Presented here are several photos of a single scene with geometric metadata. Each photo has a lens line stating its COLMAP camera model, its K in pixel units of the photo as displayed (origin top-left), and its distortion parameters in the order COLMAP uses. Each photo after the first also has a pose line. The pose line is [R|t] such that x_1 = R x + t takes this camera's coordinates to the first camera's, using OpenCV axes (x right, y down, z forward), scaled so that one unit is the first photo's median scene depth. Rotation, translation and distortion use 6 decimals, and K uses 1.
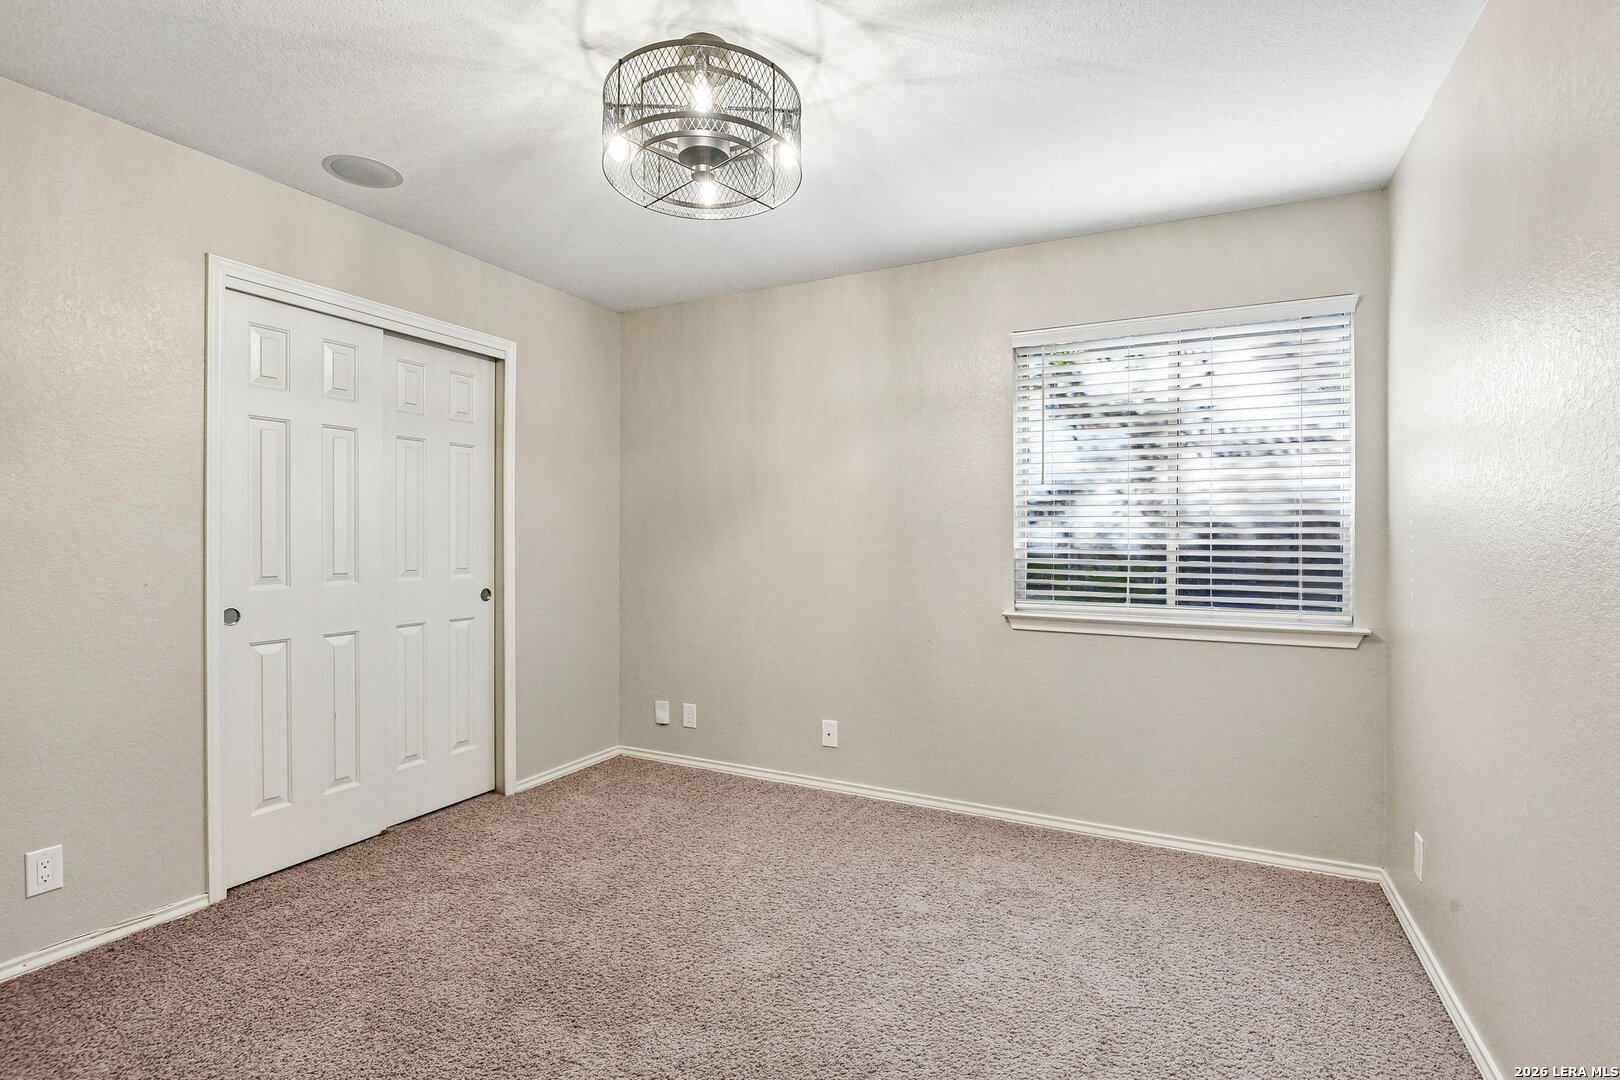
lens RADIAL K [[763.4, 0, 804.1], [0, 763.4, 540.6], [0, 0, 1]] dist [-0.010843, -0.009993]
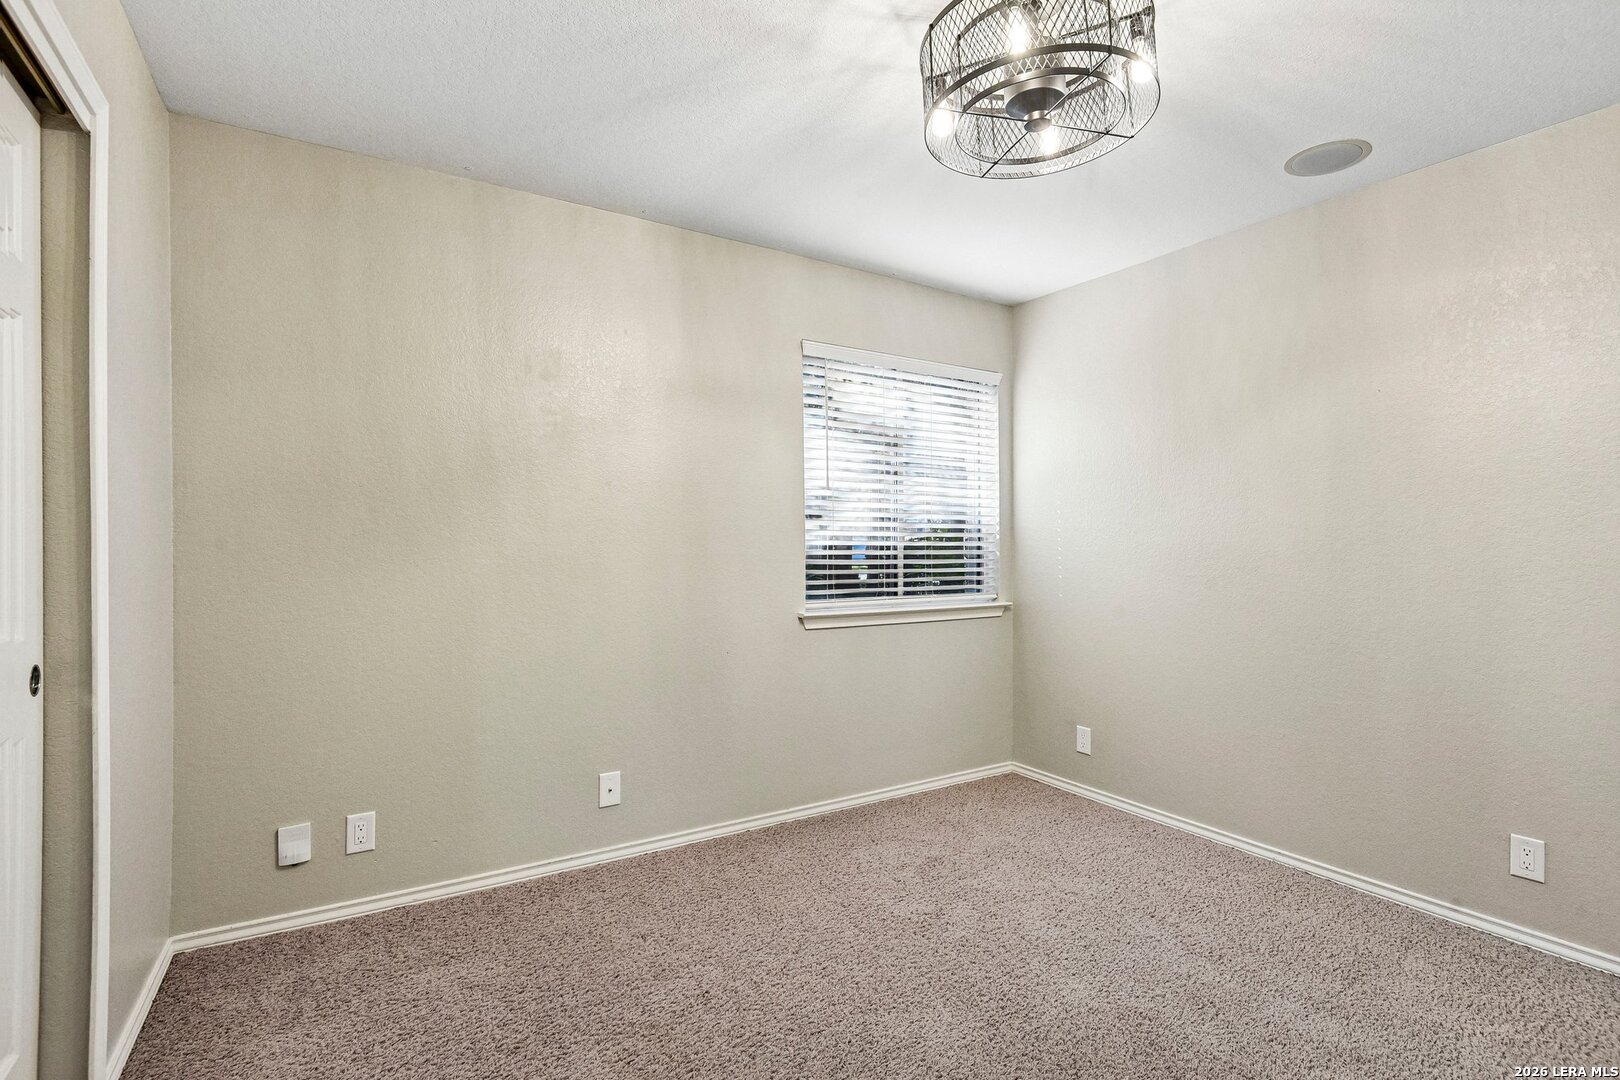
lens RADIAL K [[763.4, 0, 804.1], [0, 763.4, 540.6], [0, 0, 1]] dist [-0.010843, -0.009993]
pose [[0.509670, 0.001815, 0.860368, -0.633028], [0.005557, 0.999970, -0.005402, 0.002359], [-0.860352, 0.007535, 0.509644, 0.496993]]
